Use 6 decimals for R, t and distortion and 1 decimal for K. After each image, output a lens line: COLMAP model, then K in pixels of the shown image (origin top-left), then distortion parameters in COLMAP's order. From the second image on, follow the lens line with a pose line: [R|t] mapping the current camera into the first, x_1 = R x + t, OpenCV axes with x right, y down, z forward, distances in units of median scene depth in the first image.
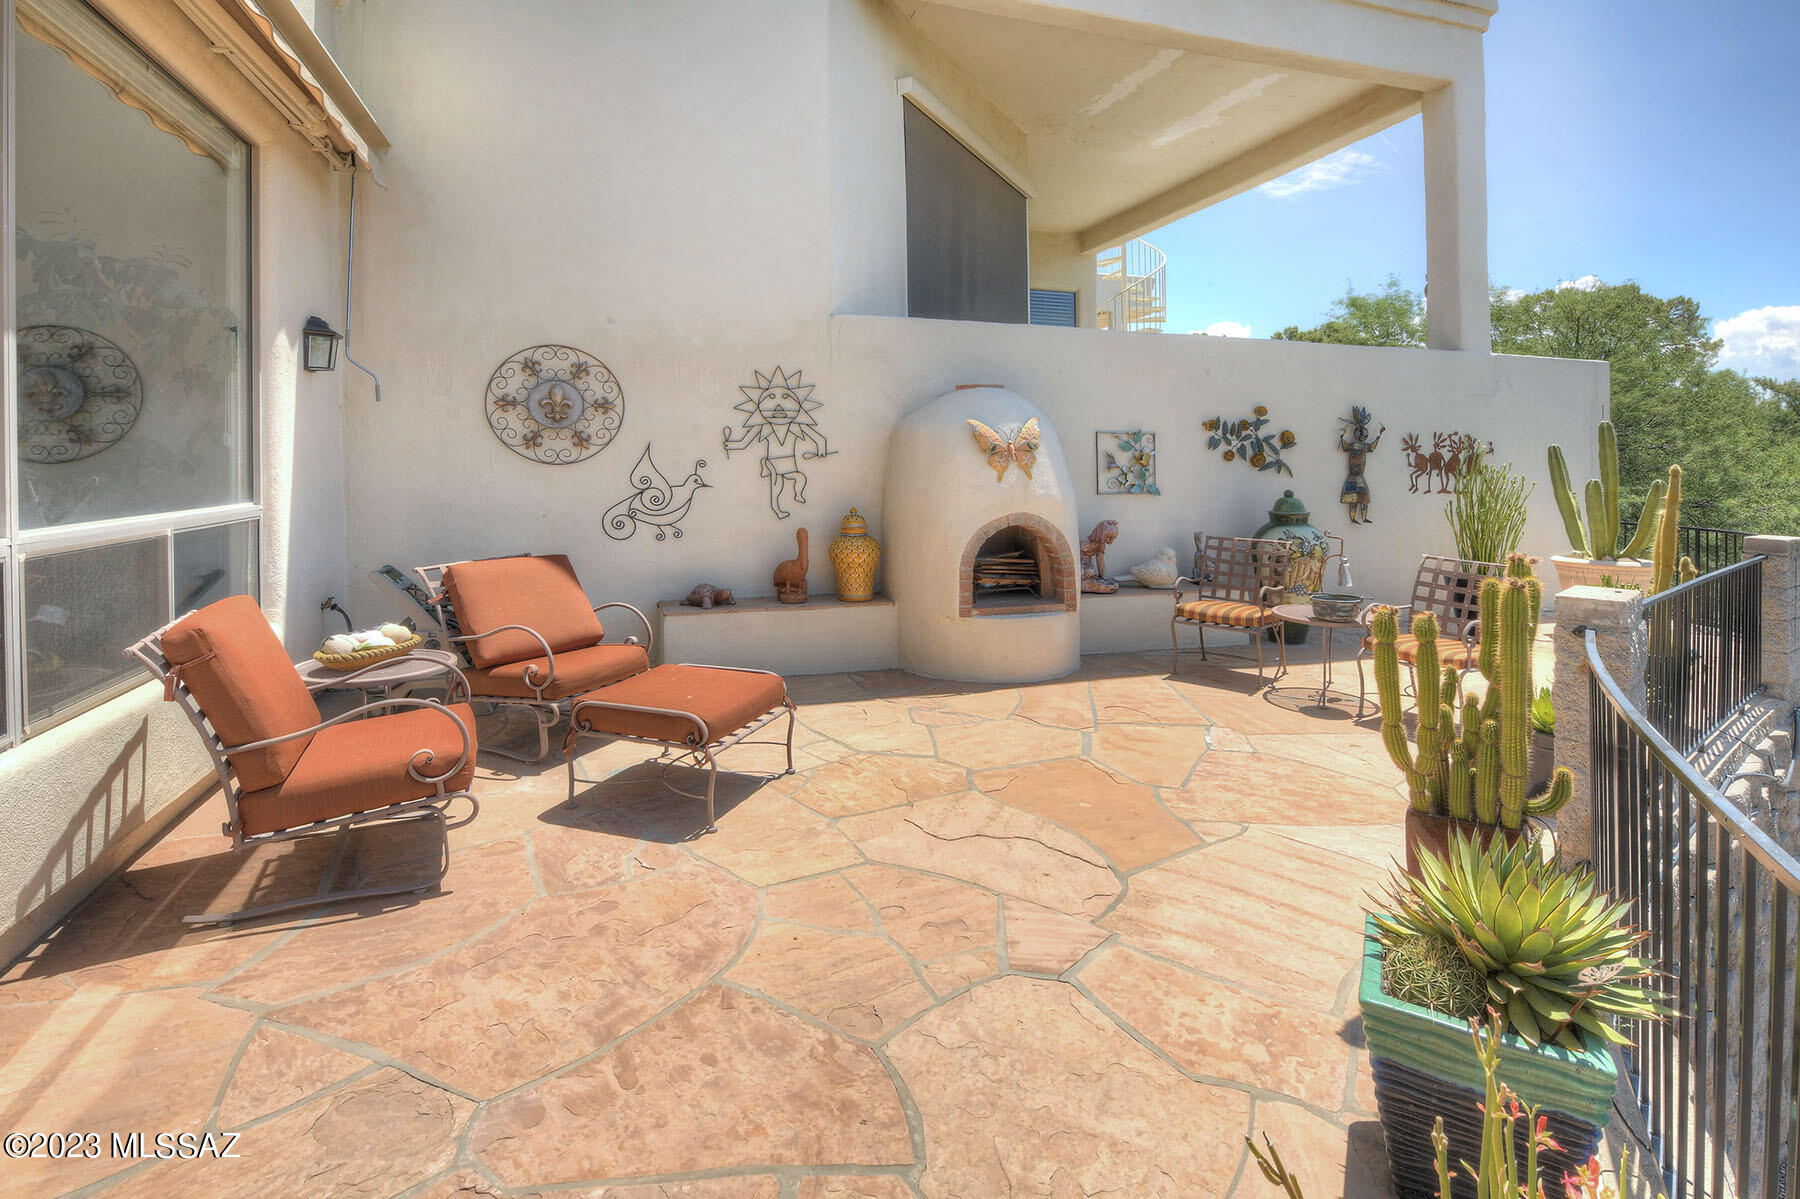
lens RADIAL K [[885.0, 0, 970.9], [0, 885.0, 467.6], [0, 0, 1]] dist [-0.004962, -0.001621]
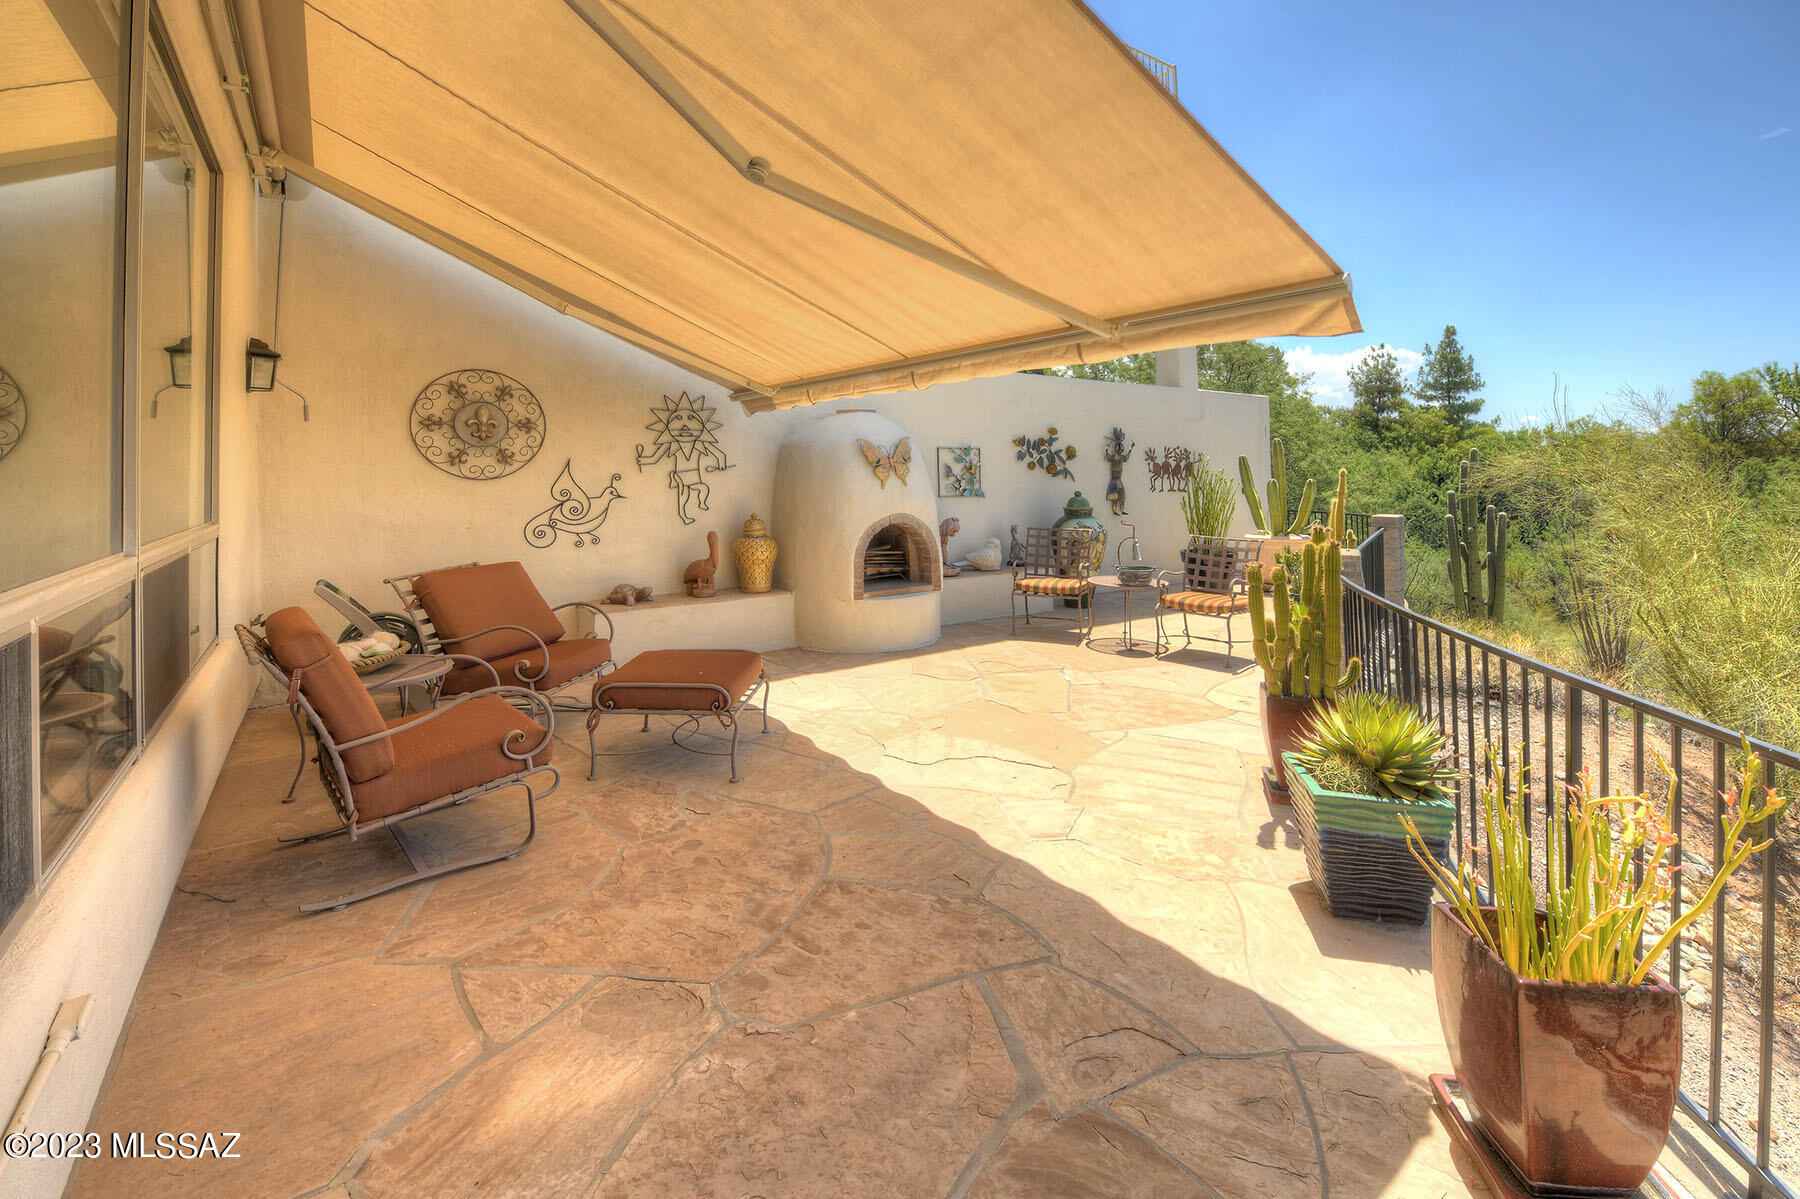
lens RADIAL K [[767.0, 0, 953.5], [0, 767.0, 452.7], [0, 0, 1]] dist [-0.007100, -0.000110]
pose [[0.959219, -0.005224, 0.282615, -0.172964], [0.014125, 0.999466, -0.029466, -0.000982], [-0.282310, 0.032256, 0.958781, -0.057475]]
